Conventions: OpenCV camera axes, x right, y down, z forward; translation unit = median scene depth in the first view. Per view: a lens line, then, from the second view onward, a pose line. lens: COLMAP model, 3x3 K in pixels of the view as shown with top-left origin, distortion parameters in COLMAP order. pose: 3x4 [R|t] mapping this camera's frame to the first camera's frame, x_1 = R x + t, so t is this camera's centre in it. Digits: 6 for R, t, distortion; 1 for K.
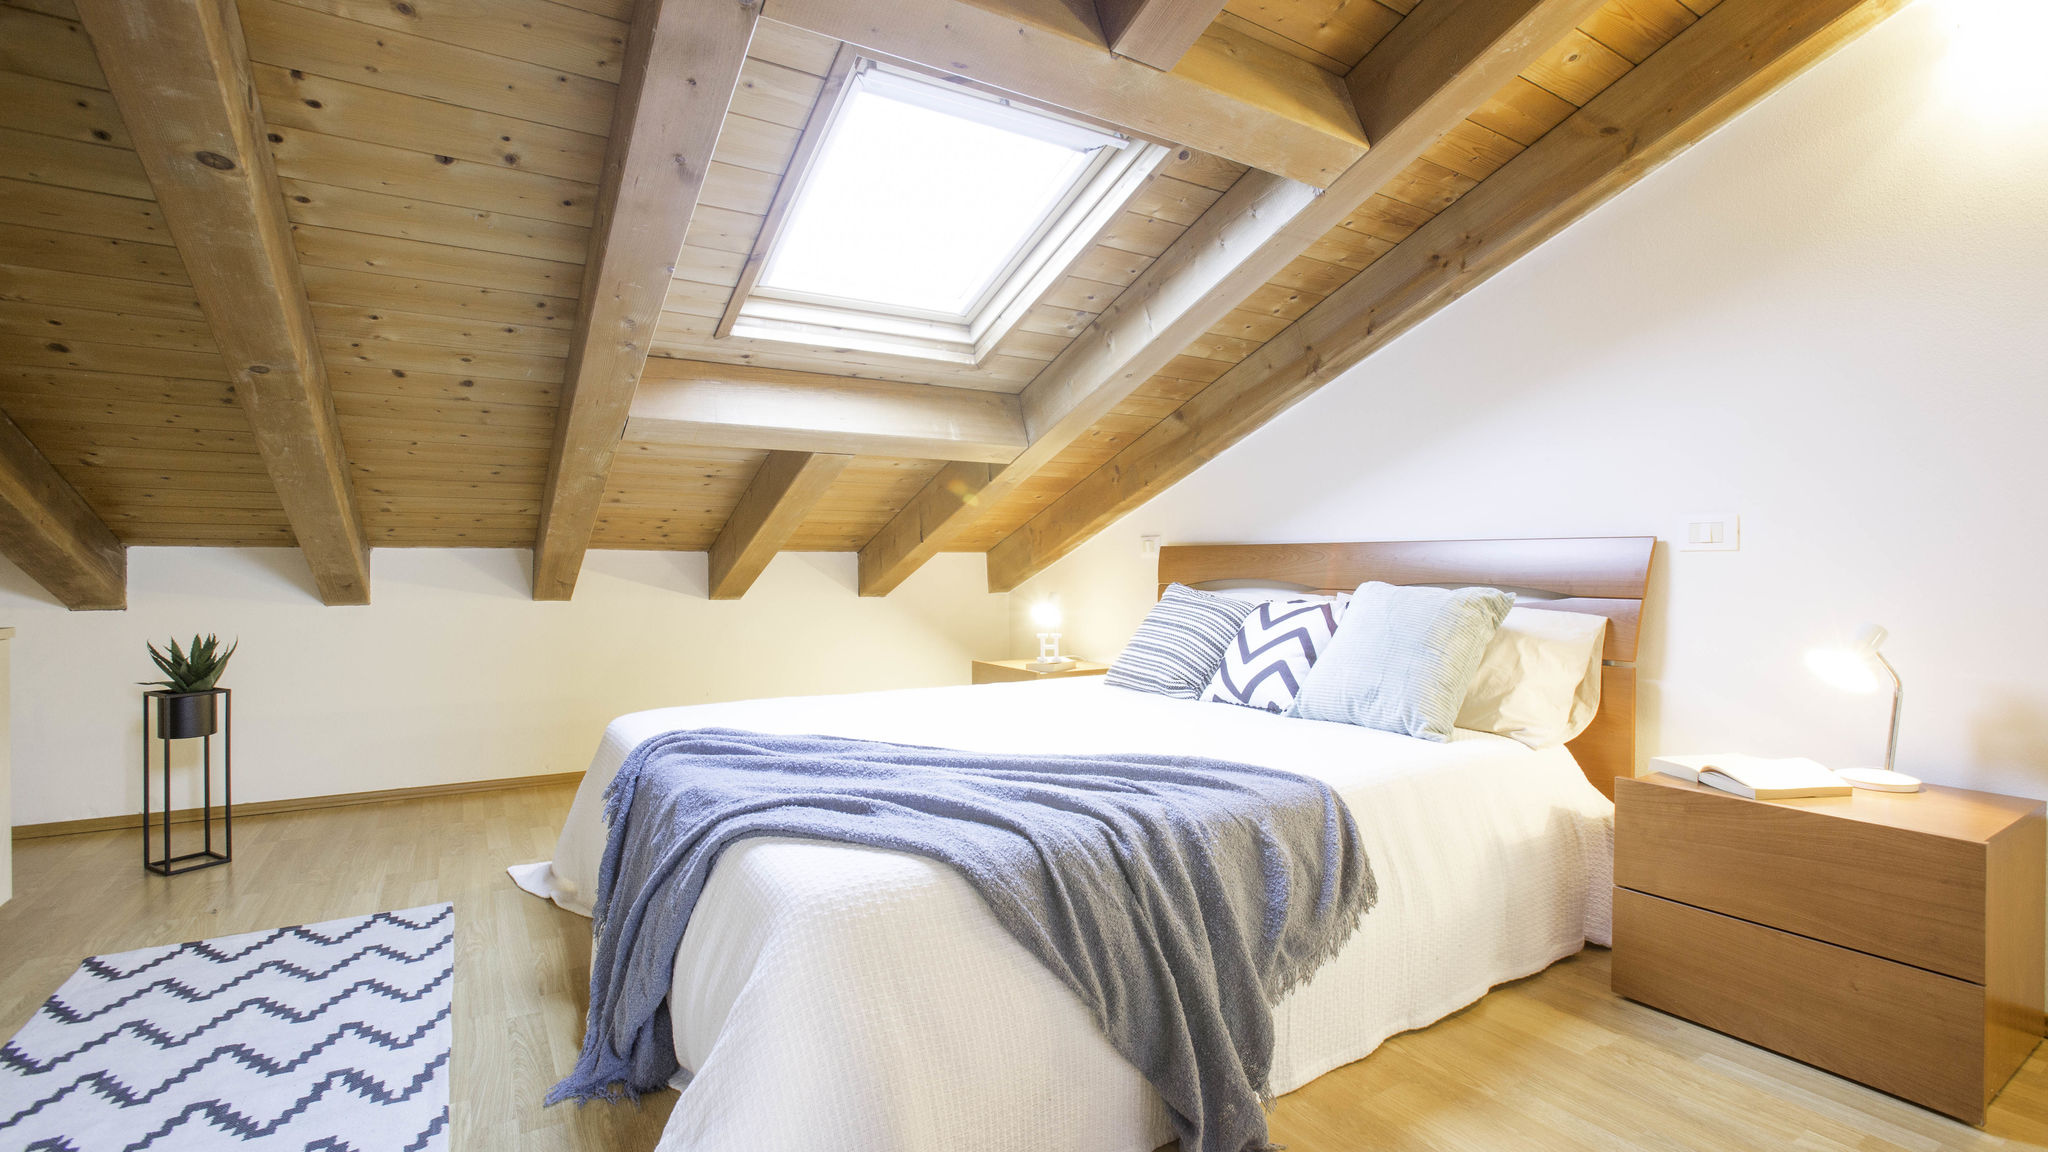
lens RADIAL K [[929.7, 0, 1019.8], [0, 929.7, 571.2], [0, 0, 1]] dist [-0.066599, 0.024500]
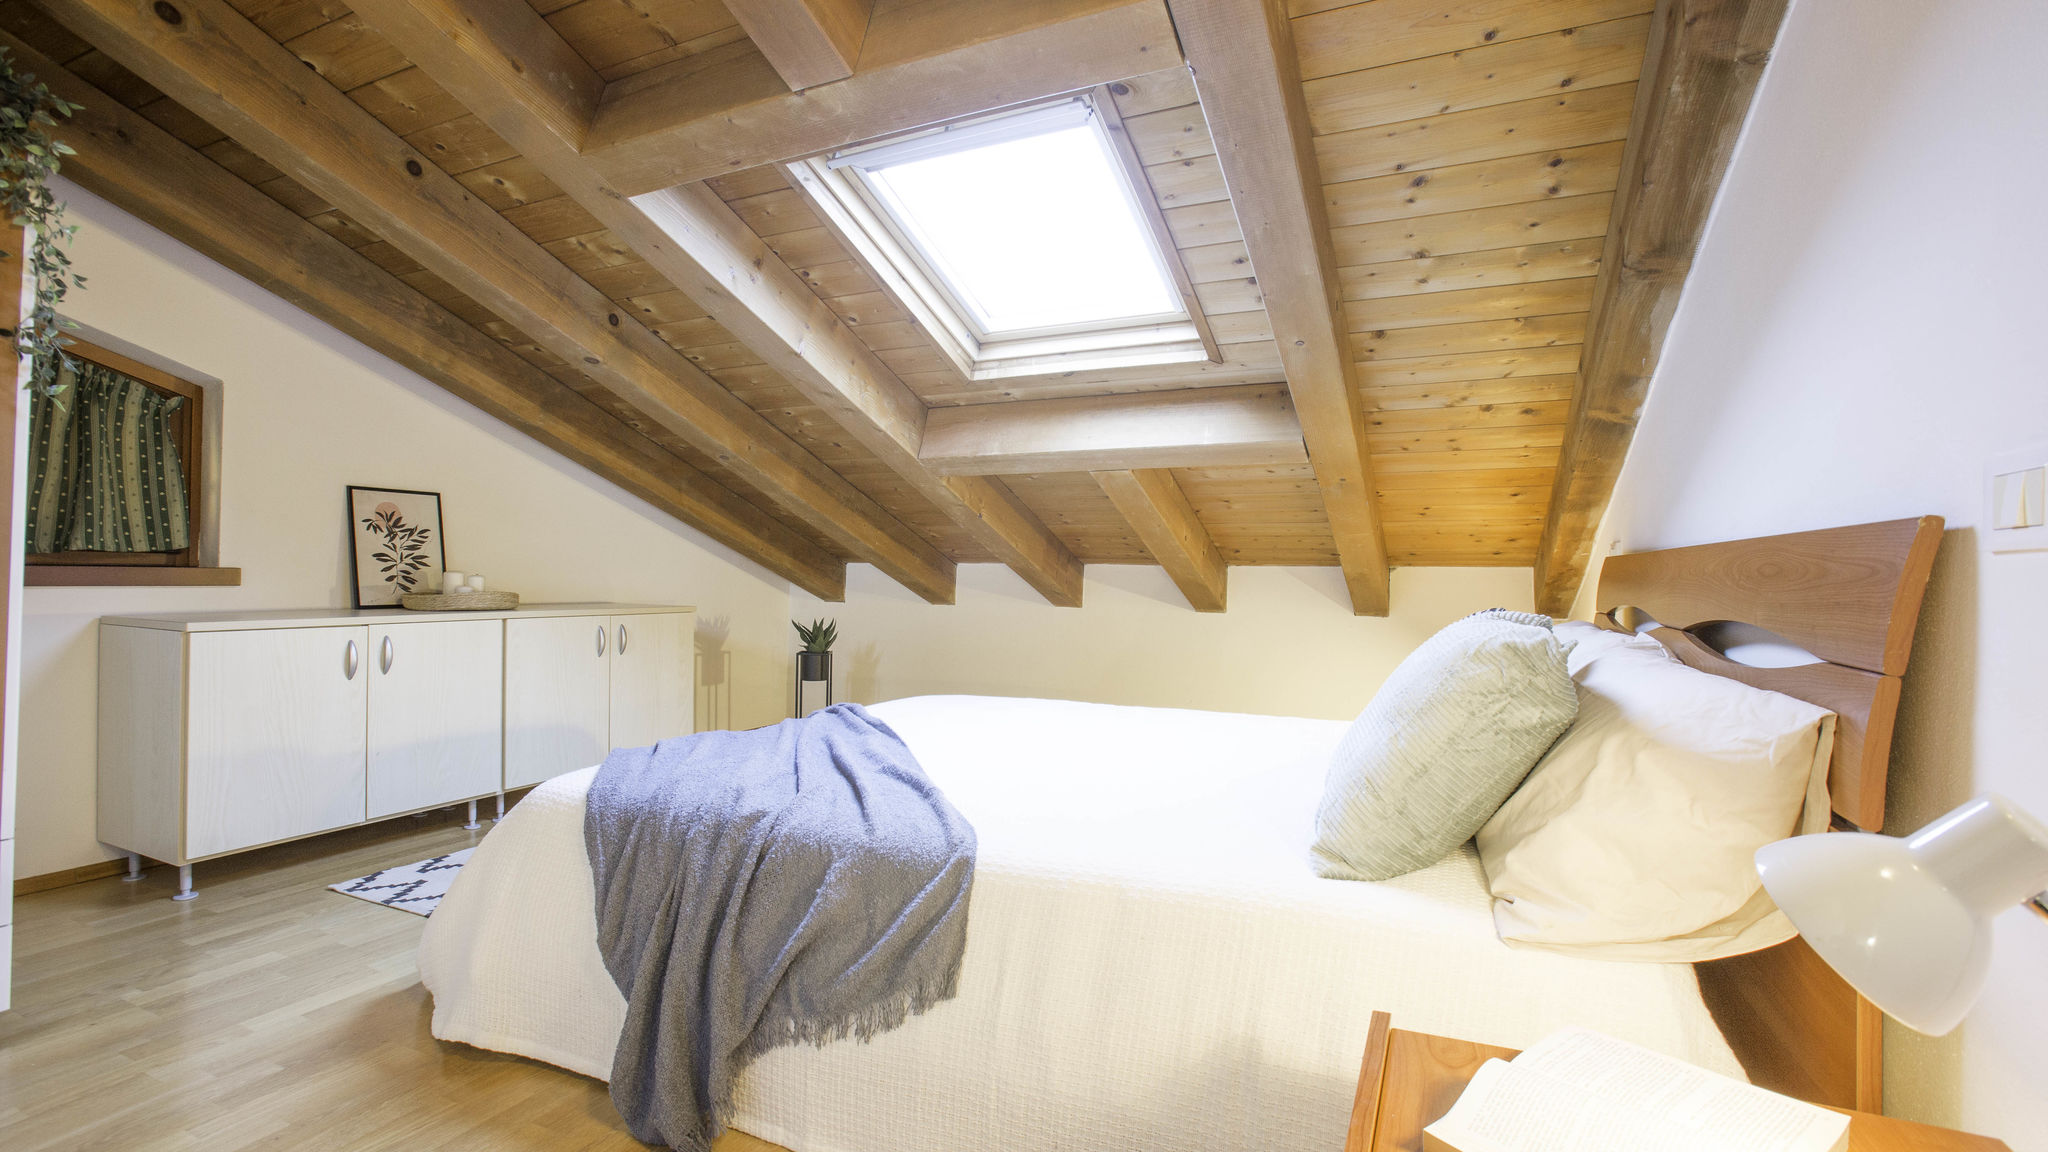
lens RADIAL K [[929.7, 0, 1021.2], [0, 929.7, 577.6], [0, 0, 1]] dist [-0.066599, 0.024500]
pose [[0.543702, 0.006769, -0.839251, 0.686960], [-0.016139, 0.999867, -0.002391, -0.003980], [0.839123, 0.014845, 0.543739, 0.396387]]
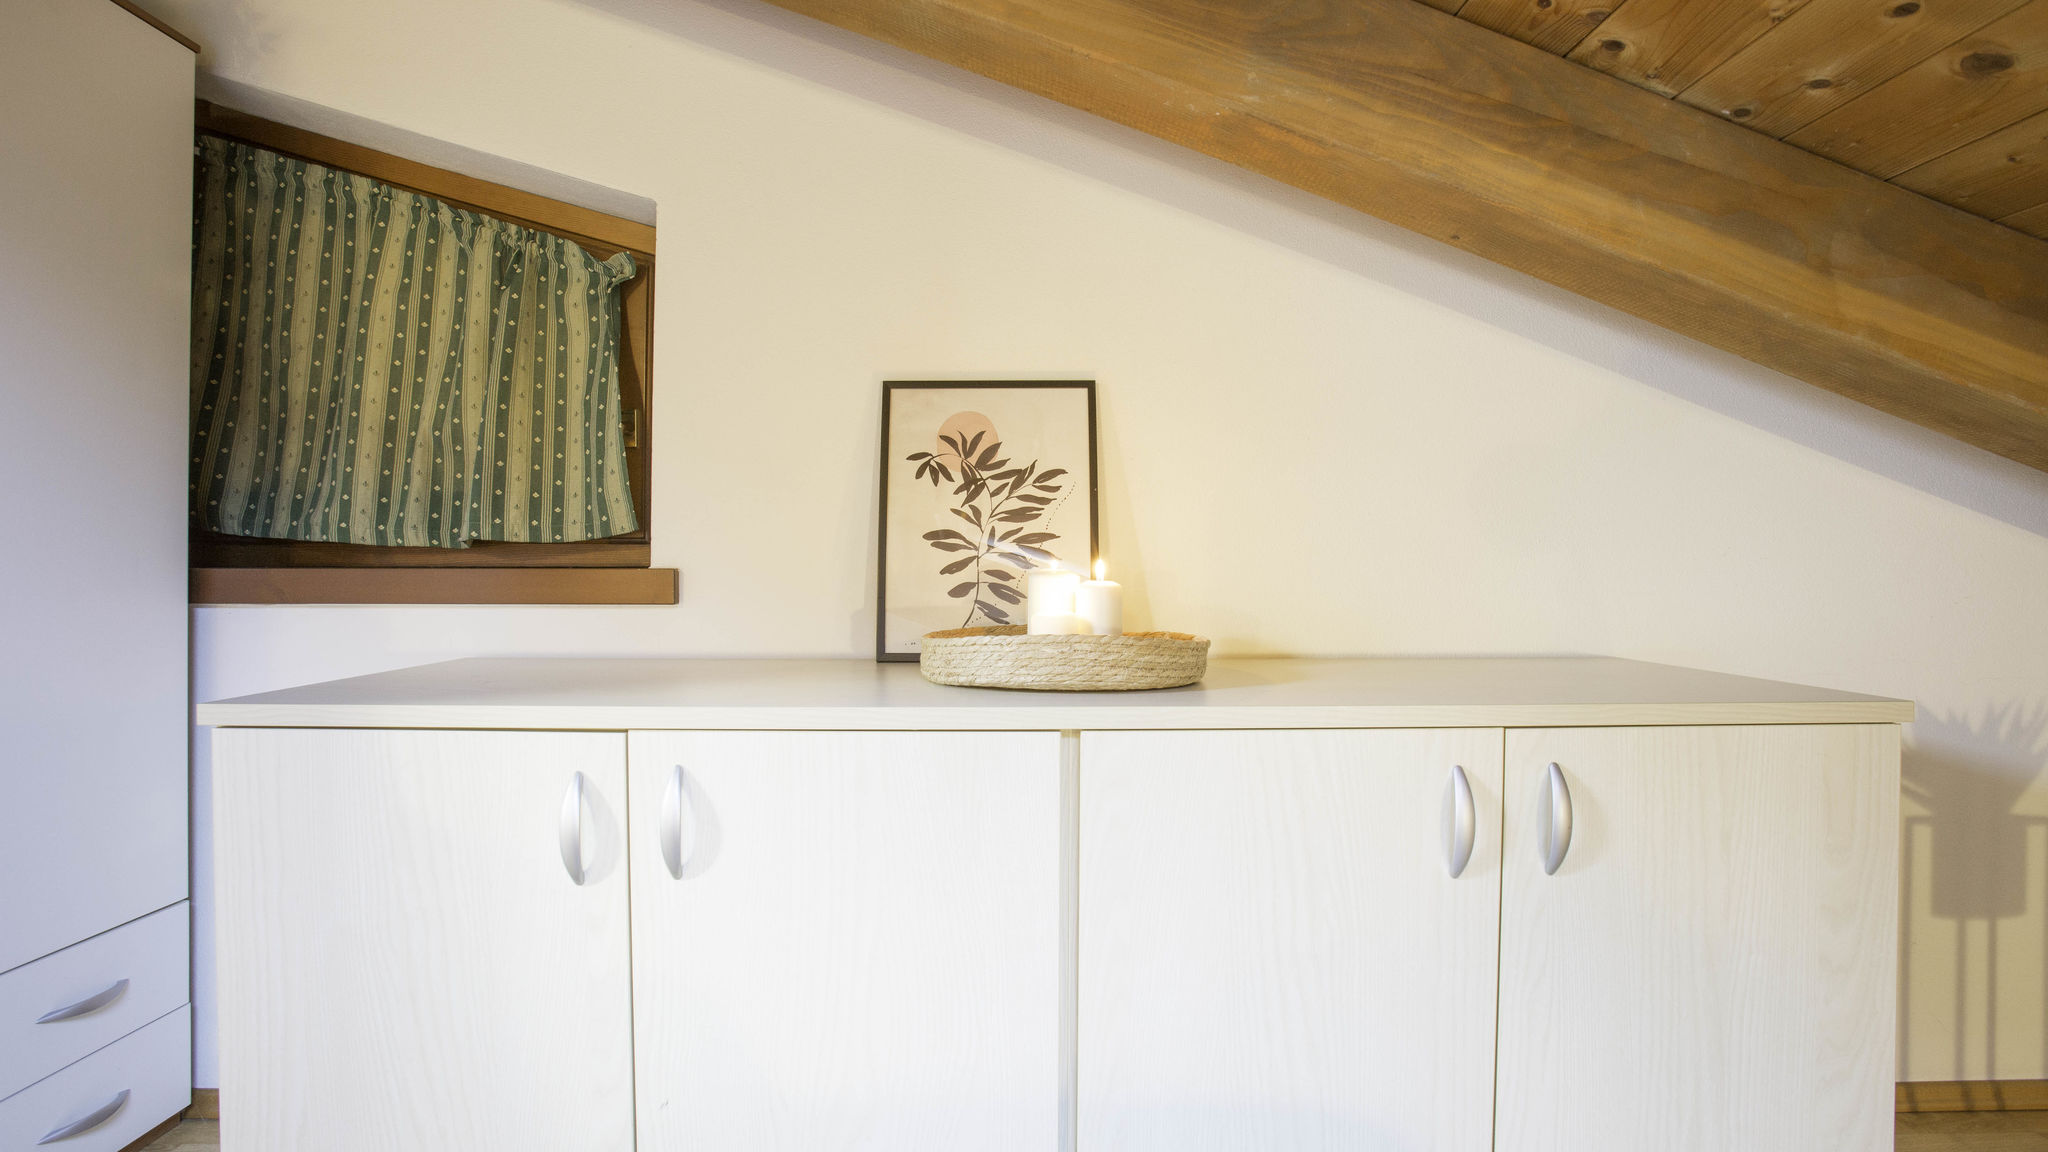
lens RADIAL K [[929.7, 0, 1020.6], [0, 929.7, 564.8], [0, 0, 1]] dist [-0.066599, 0.024500]
pose [[-0.517048, -0.002995, -0.855951, -0.375448], [-0.004949, 0.999988, -0.000510, -0.006154], [0.855942, 0.003972, -0.517057, 0.649086]]
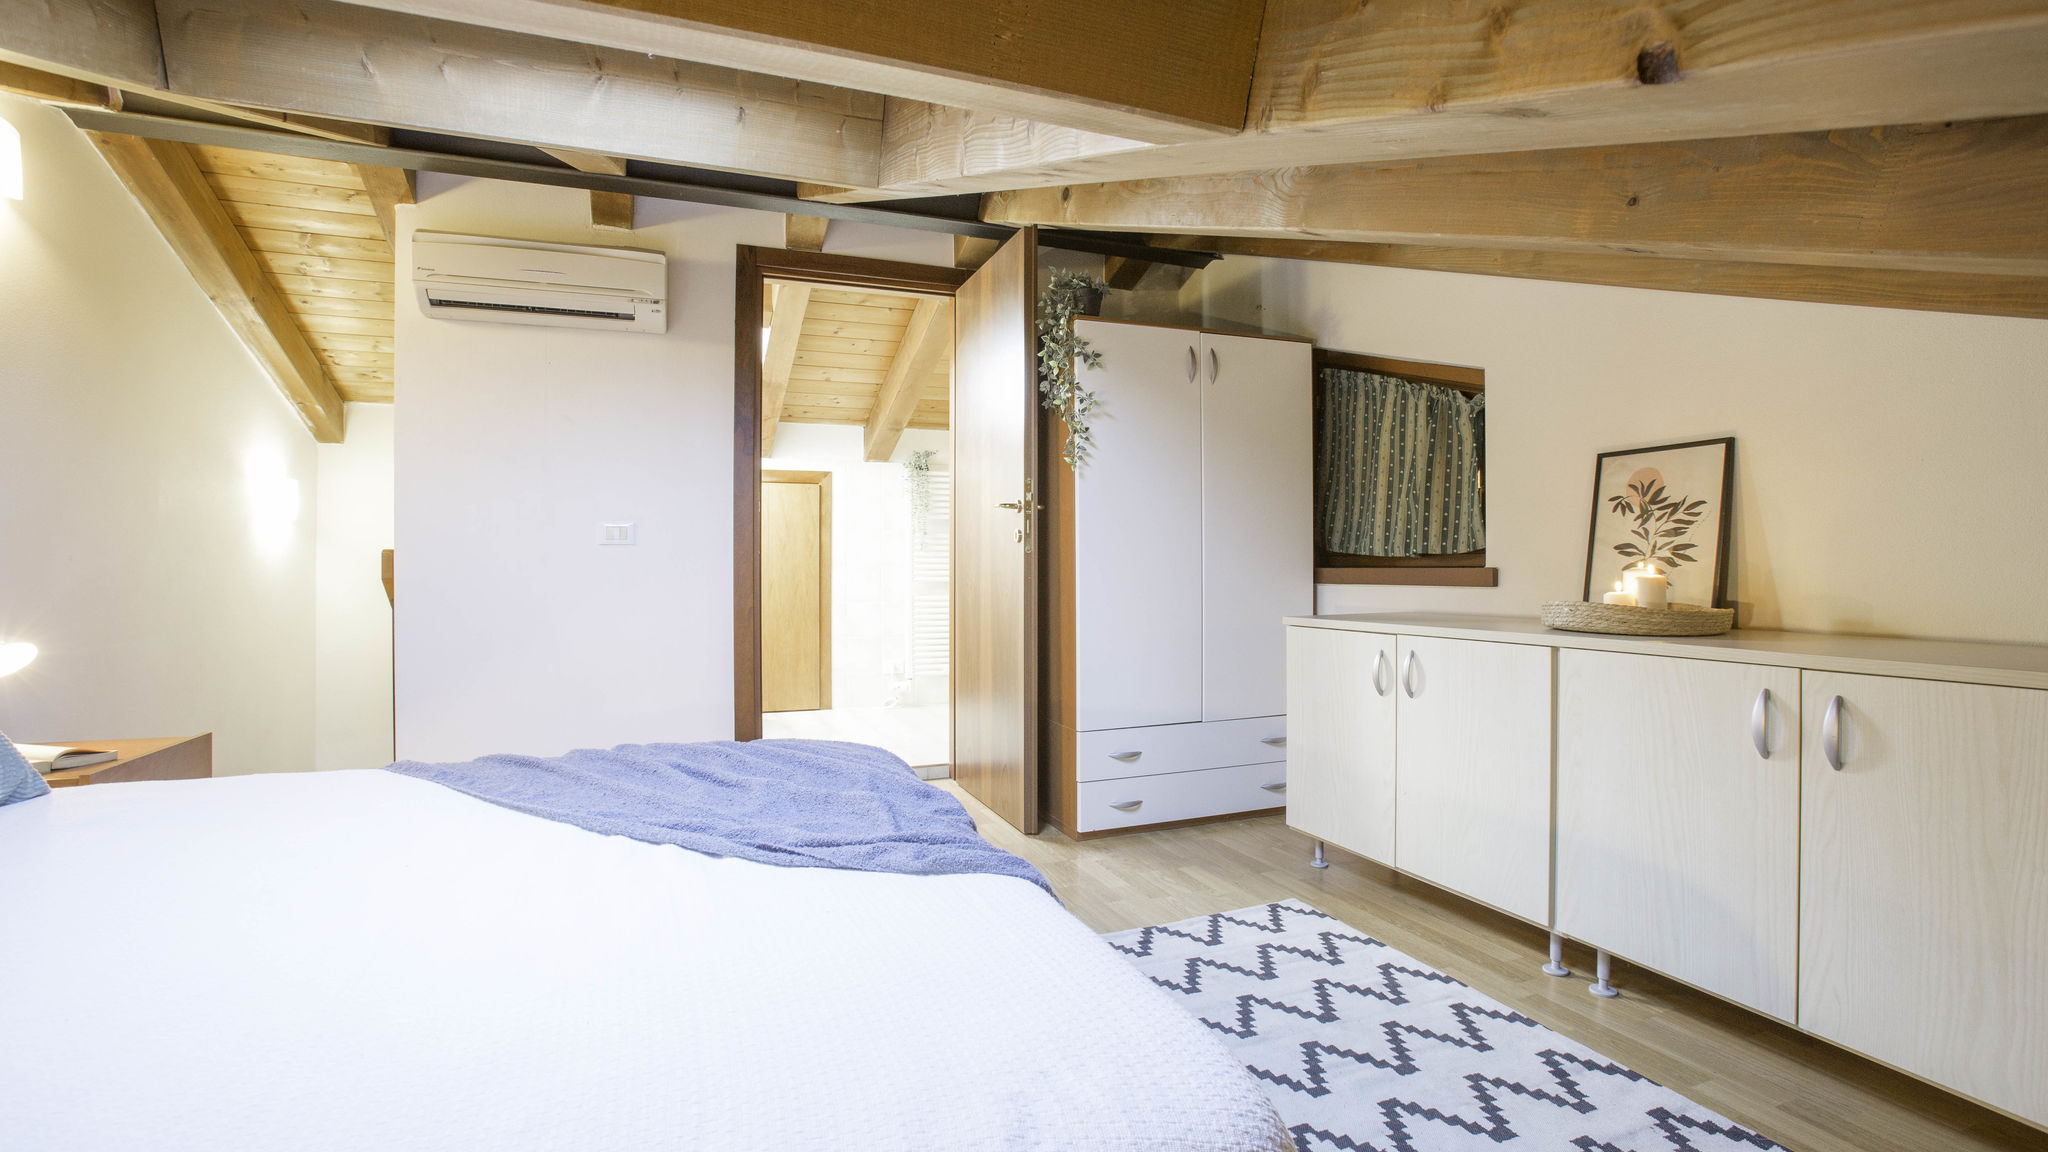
lens RADIAL K [[929.7, 0, 1011.5], [0, 929.7, 584.2], [0, 0, 1]] dist [-0.066599, 0.024500]
pose [[-0.982297, -0.000289, 0.187330, -0.406599], [0.004032, 0.999735, 0.022683, -0.009793], [-0.187287, 0.023037, -0.982035, 1.272012]]
